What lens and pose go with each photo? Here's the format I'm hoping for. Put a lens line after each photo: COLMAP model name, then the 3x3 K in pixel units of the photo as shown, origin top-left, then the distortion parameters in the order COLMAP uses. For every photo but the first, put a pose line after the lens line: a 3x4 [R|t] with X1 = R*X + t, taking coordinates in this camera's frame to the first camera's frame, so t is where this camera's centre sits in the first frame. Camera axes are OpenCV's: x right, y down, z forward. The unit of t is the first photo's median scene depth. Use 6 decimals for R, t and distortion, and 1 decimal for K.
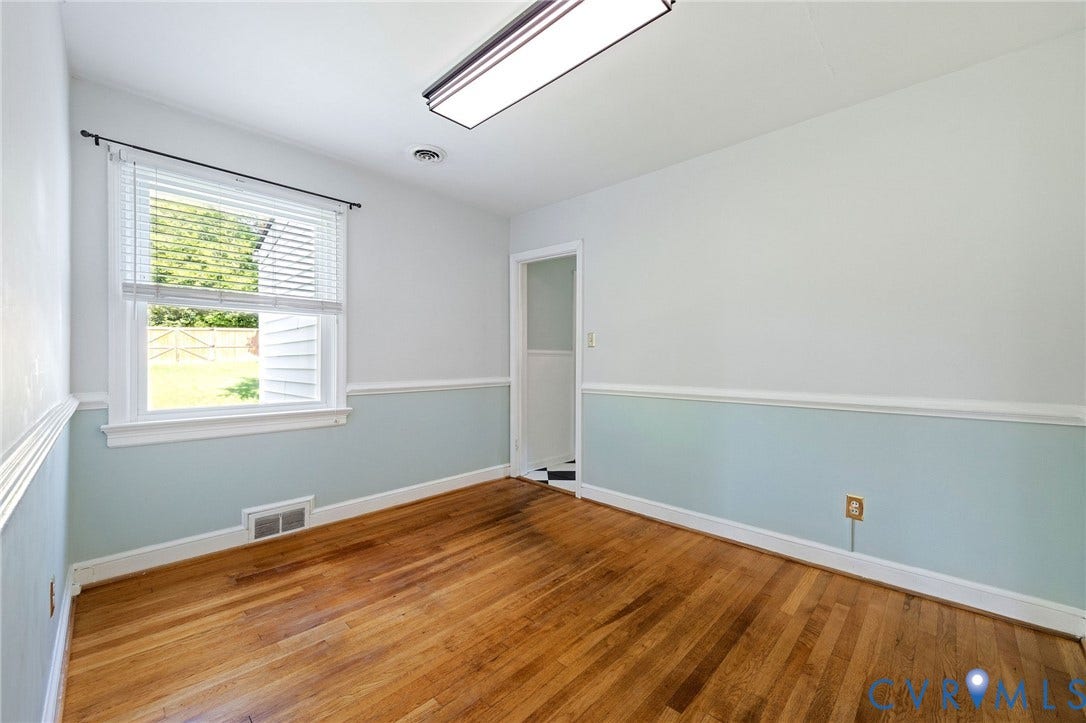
lens RADIAL K [[443.5, 0, 543.0], [0, 443.5, 361.5], [0, 0, 1]] dist [-0.001706, -0.000240]
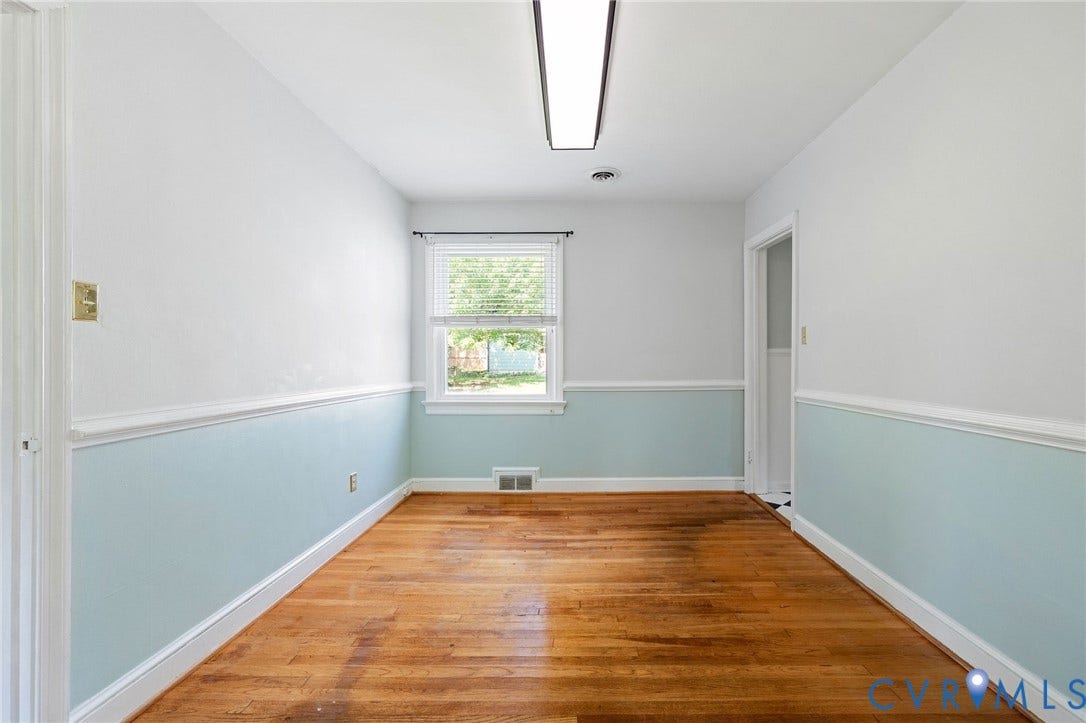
lens RADIAL K [[457.6, 0, 554.0], [0, 457.6, 360.6], [0, 0, 1]] dist [-0.001295, -0.000080]
pose [[0.673037, -0.003927, -0.739599, 0.543587], [0.001835, 0.999992, -0.003639, -0.002768], [0.739607, 0.001092, 0.673038, 0.153548]]
